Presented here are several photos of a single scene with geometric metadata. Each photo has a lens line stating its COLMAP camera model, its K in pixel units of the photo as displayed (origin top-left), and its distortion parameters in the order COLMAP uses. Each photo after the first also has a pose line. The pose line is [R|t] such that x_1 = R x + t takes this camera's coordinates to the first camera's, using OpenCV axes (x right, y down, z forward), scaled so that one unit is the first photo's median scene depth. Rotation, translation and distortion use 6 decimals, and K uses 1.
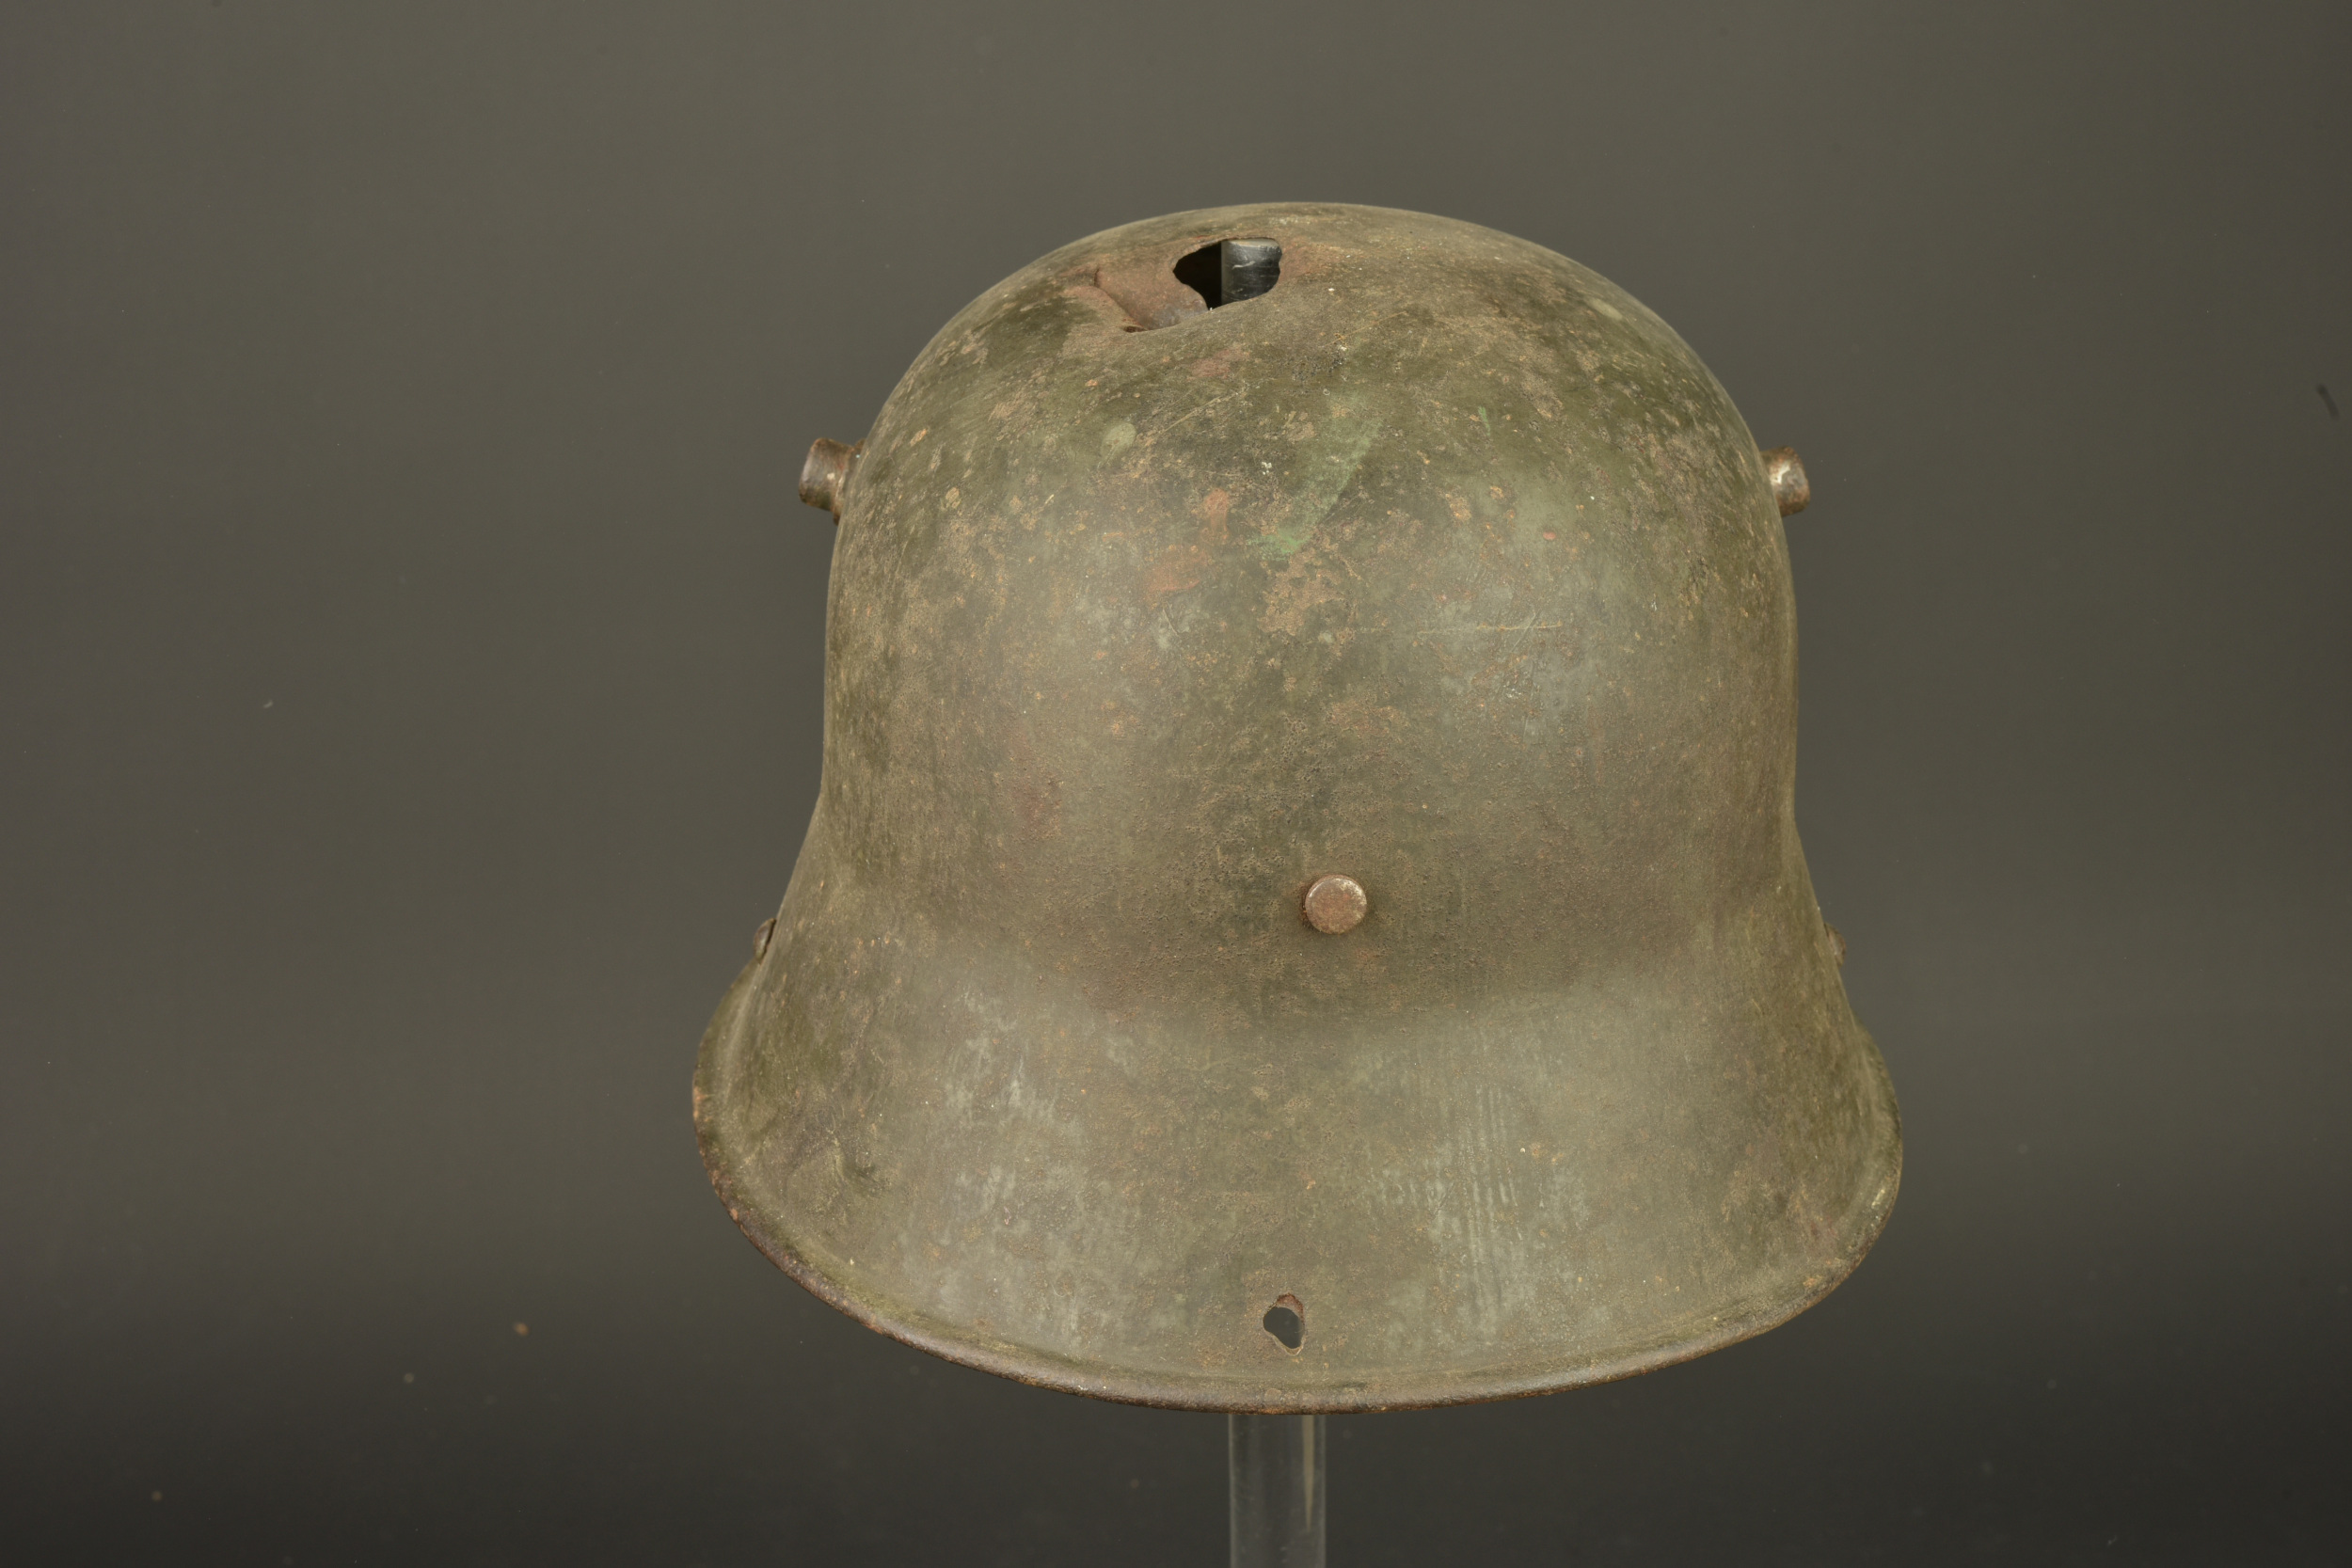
lens RADIAL K [[4007.9, 0, 1176.0], [0, 4007.9, 784.0], [0, 0, 1]] dist [0.027055, -0.022552]
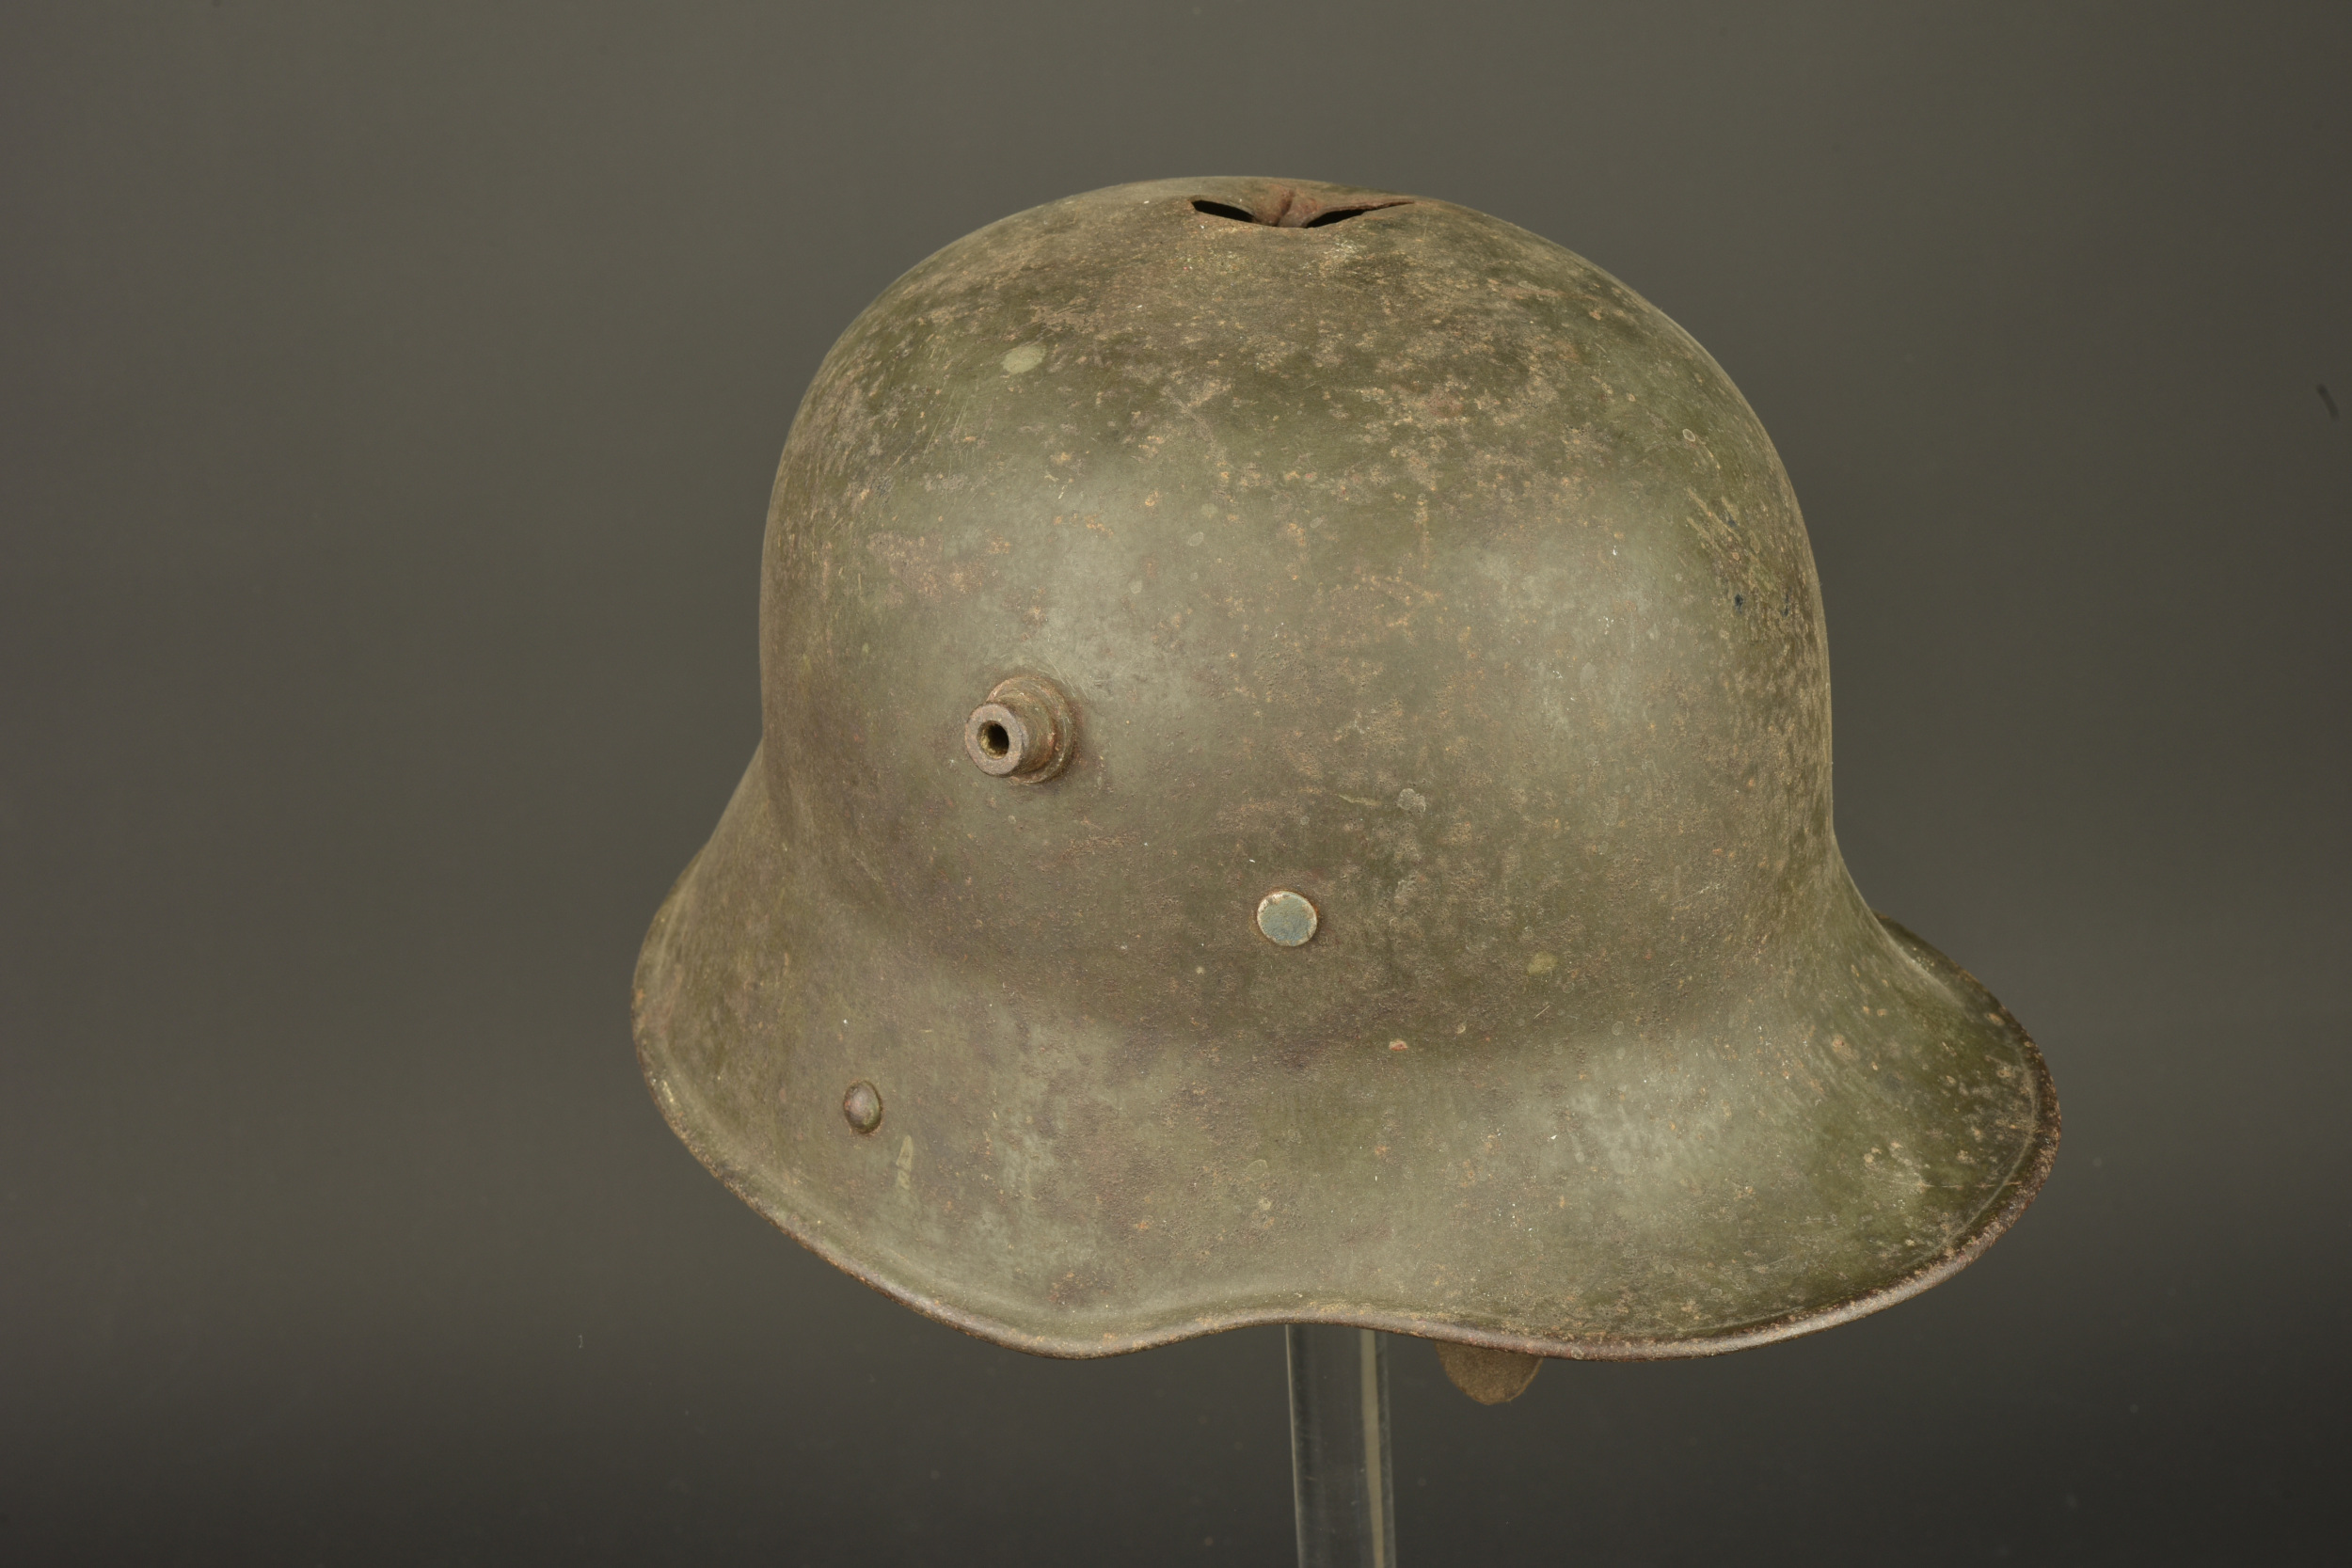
lens RADIAL K [[4007.9, 0, 1176.0], [0, 4007.9, 784.0], [0, 0, 1]] dist [0.027055, -0.022552]
pose [[-0.725730, 0.339309, -0.598485, 0.710403], [-0.245328, 0.685096, 0.685900, -0.738024], [0.642752, 0.644603, -0.413953, 1.531916]]
